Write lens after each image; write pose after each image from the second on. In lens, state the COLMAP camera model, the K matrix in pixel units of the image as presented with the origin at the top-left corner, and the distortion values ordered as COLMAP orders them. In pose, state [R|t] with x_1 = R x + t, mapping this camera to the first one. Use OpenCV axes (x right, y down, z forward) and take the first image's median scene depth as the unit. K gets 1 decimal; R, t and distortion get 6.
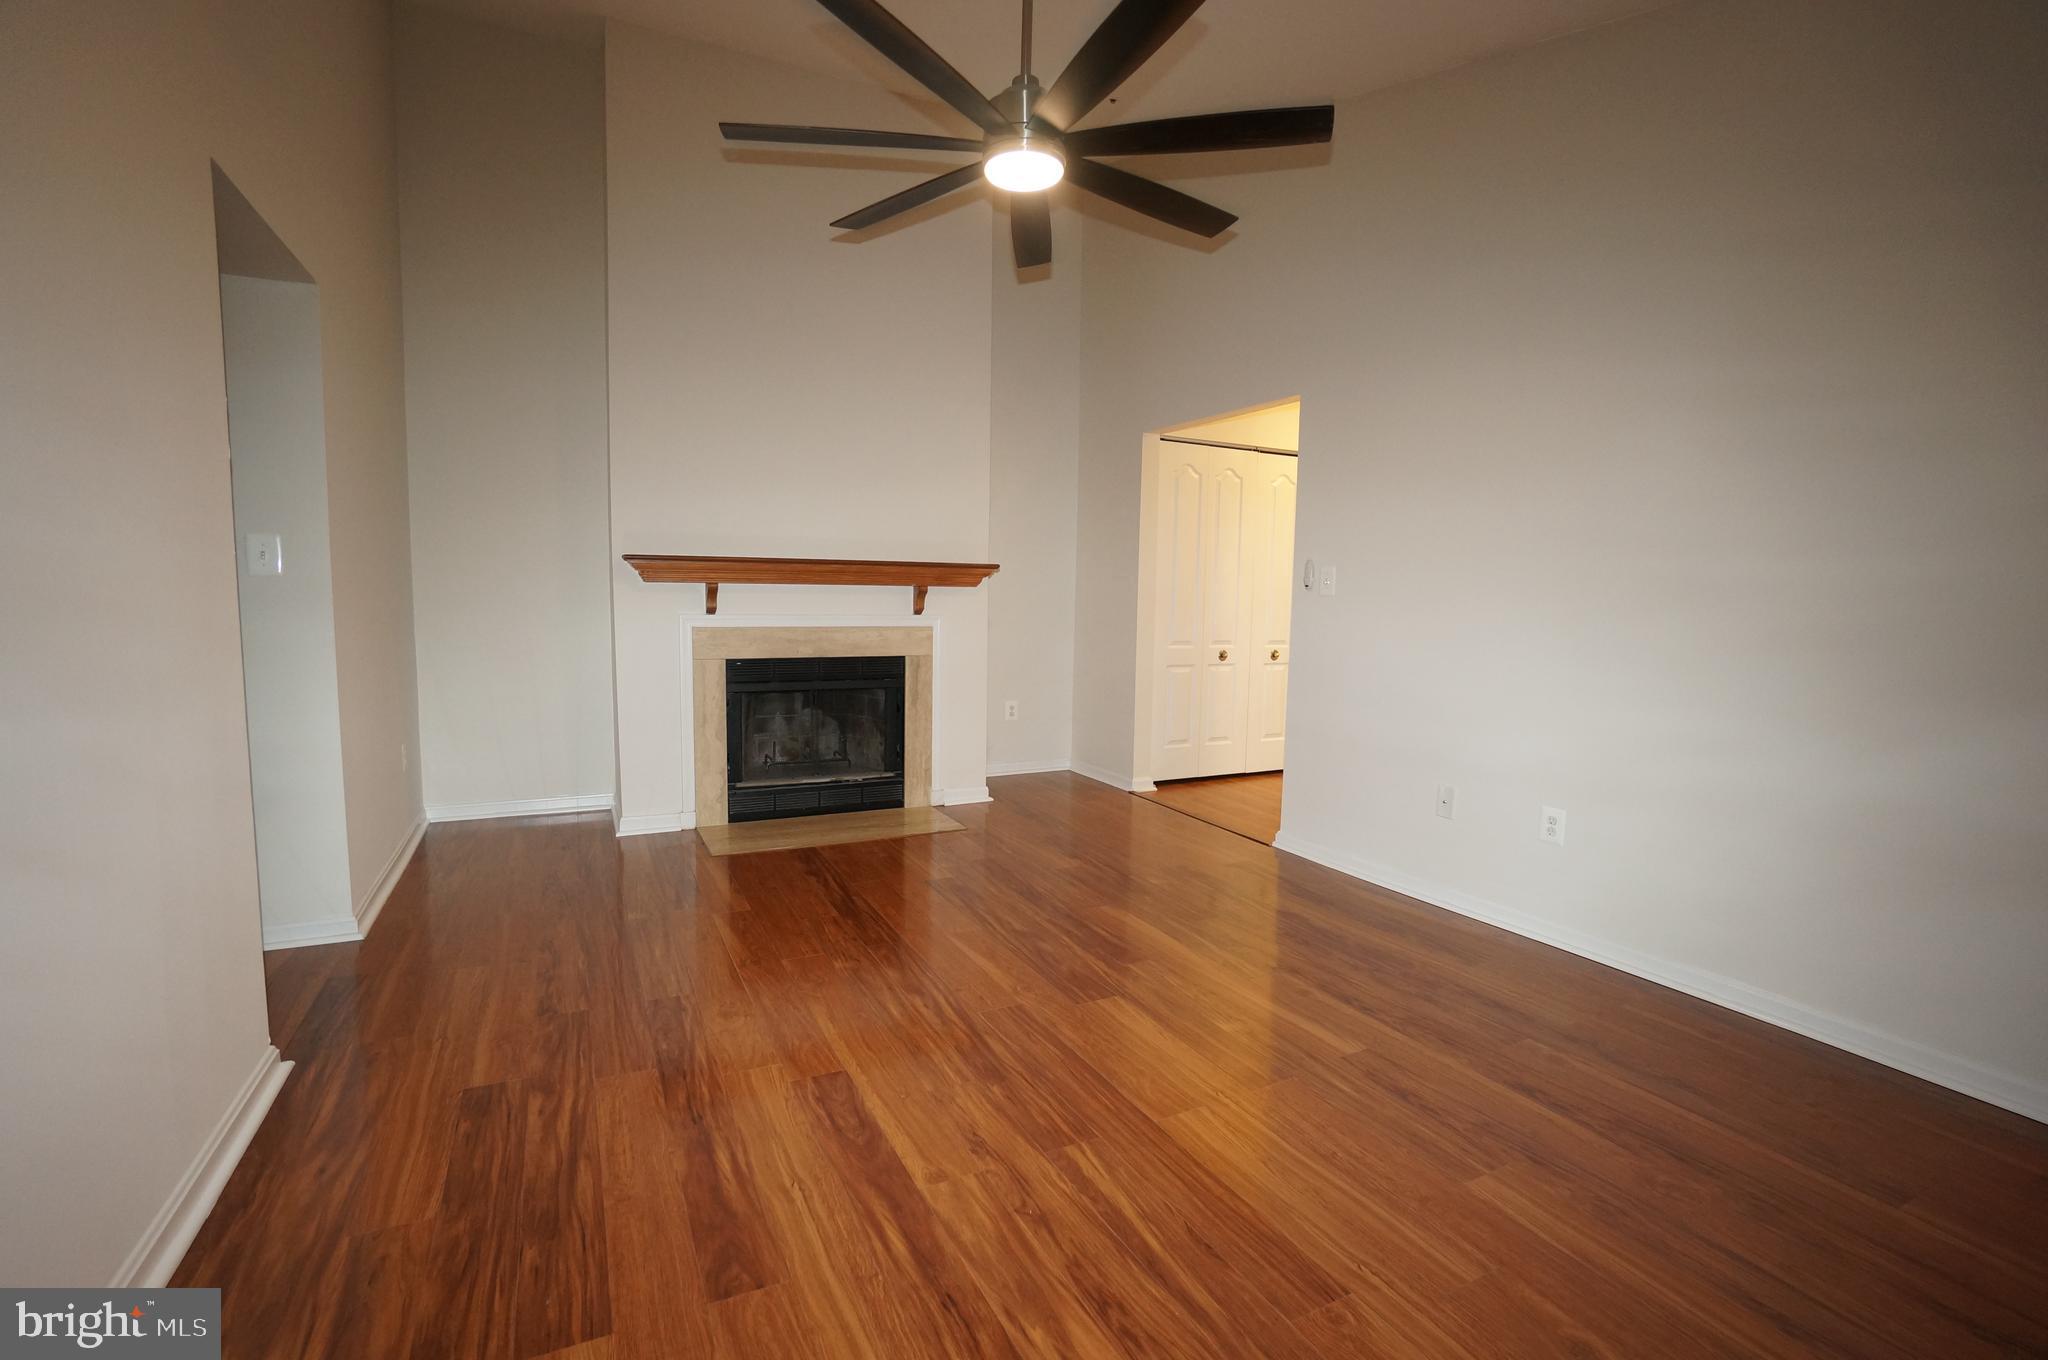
lens RADIAL K [[895.2, 0, 991.6], [0, 895.2, 668.2], [0, 0, 1]] dist [-0.038592, 0.004546]
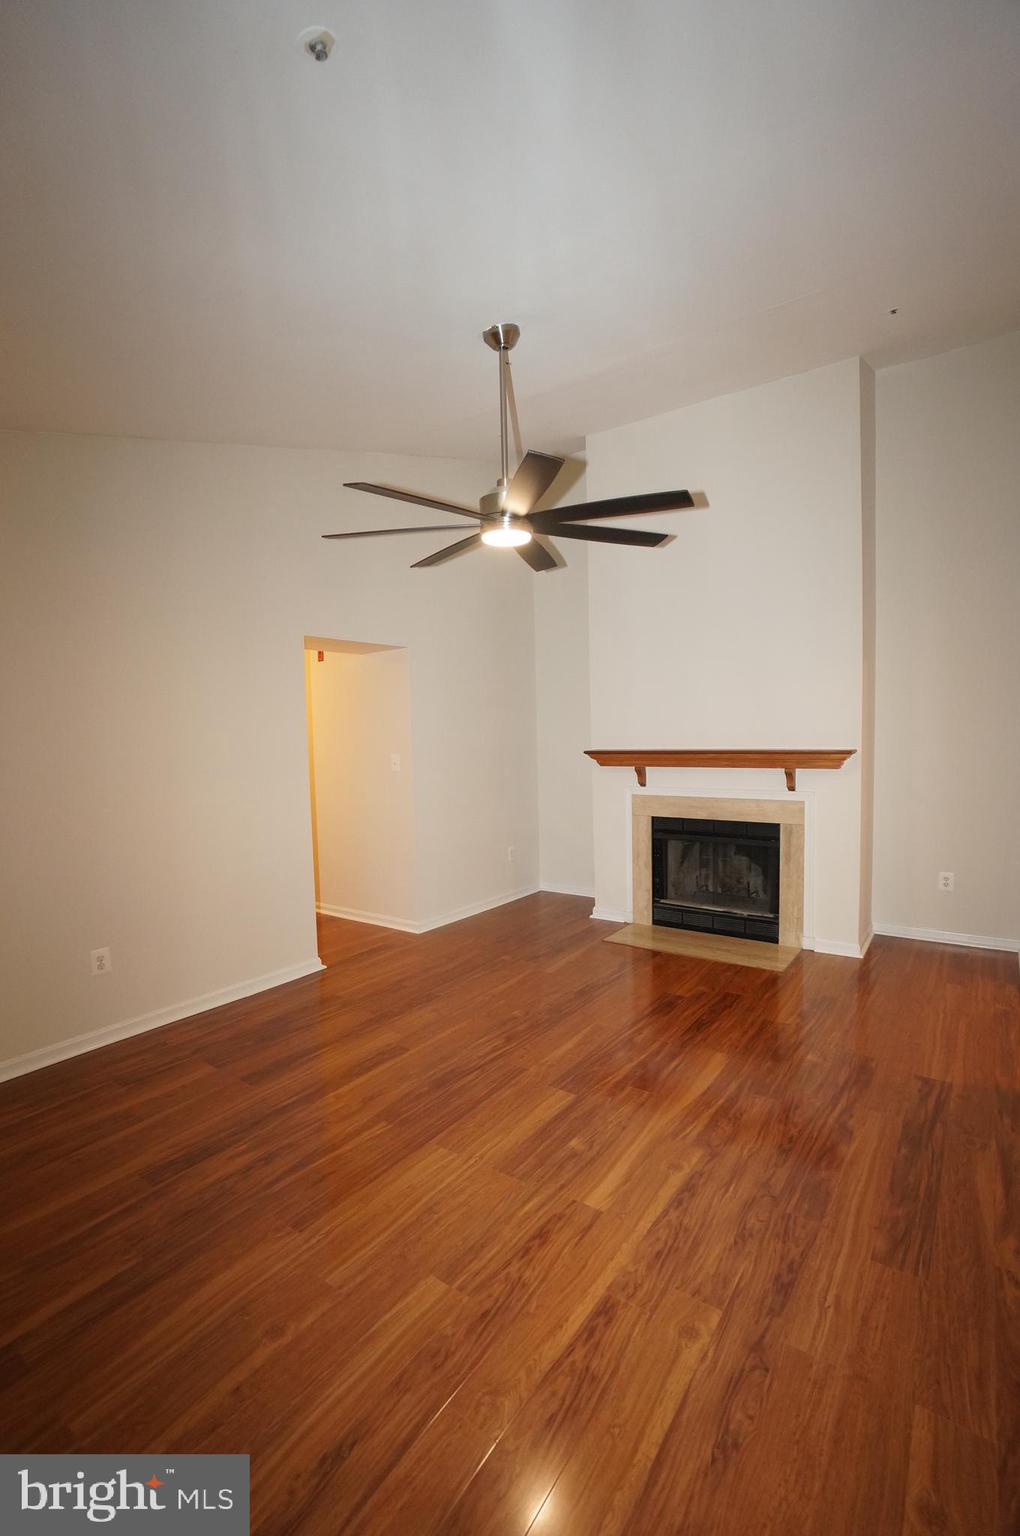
lens RADIAL K [[671.4, 0, 507.7], [0, 671.4, 779.9], [0, 0, 1]] dist [-0.038592, 0.004546]
pose [[0.481353, 0.033005, -0.875905, 0.583107], [-0.043357, 0.998964, 0.013815, -0.077702], [0.875454, 0.031327, 0.482285, 0.234443]]
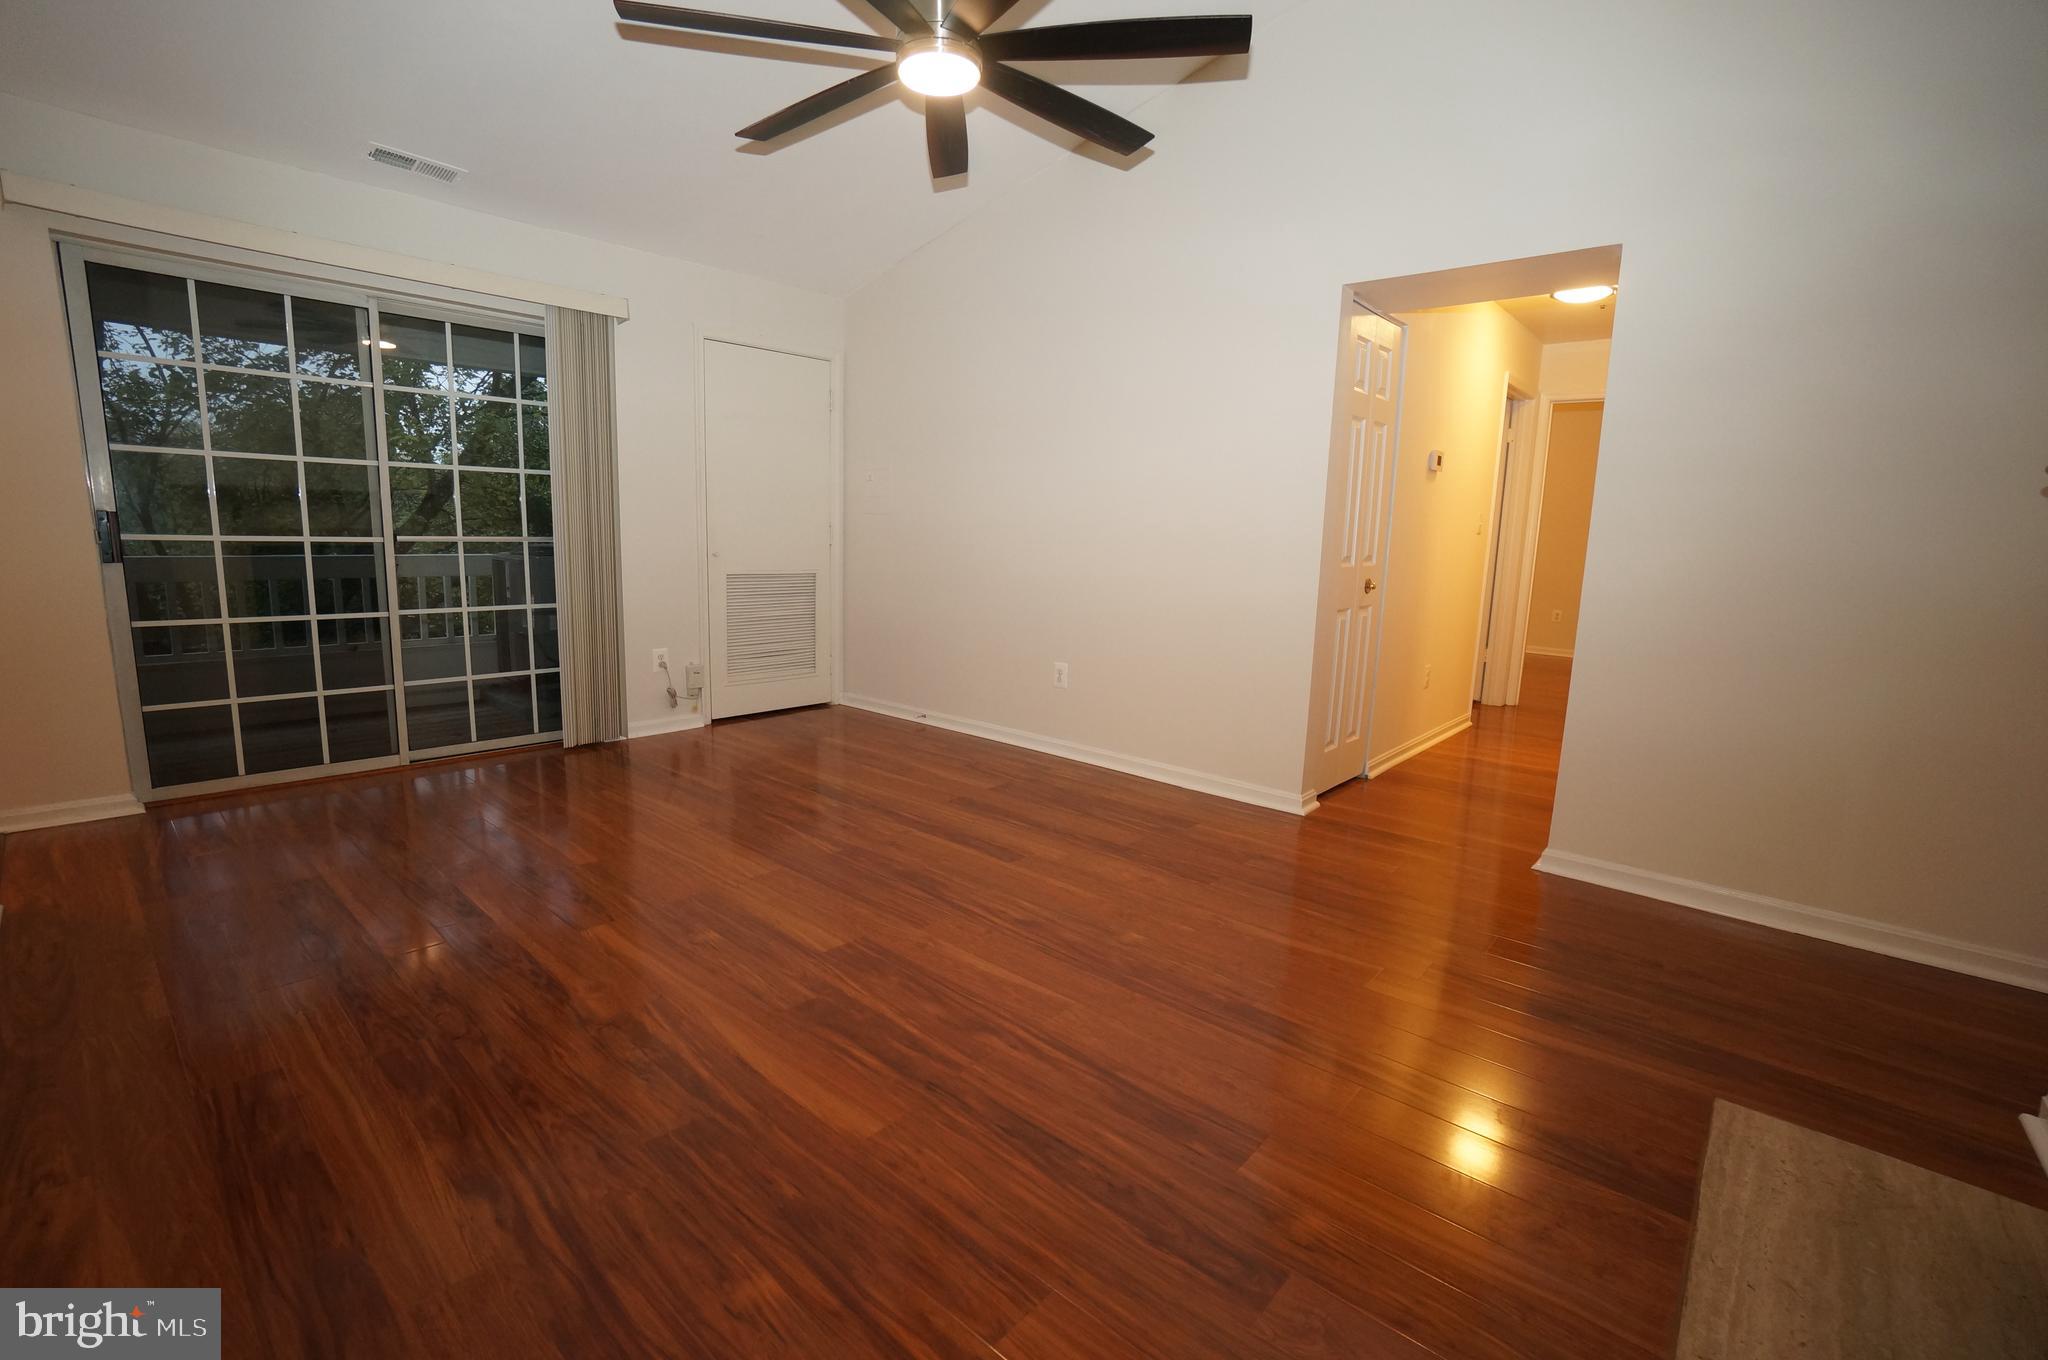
lens RADIAL K [[895.2, 0, 1011.1], [0, 895.2, 666.9], [0, 0, 1]] dist [-0.038592, 0.004546]
pose [[-0.919019, 0.020577, -0.393676, 0.189310], [-0.072829, 0.972584, 0.220852, -0.078819], [0.387428, 0.231639, -0.892325, 1.085420]]
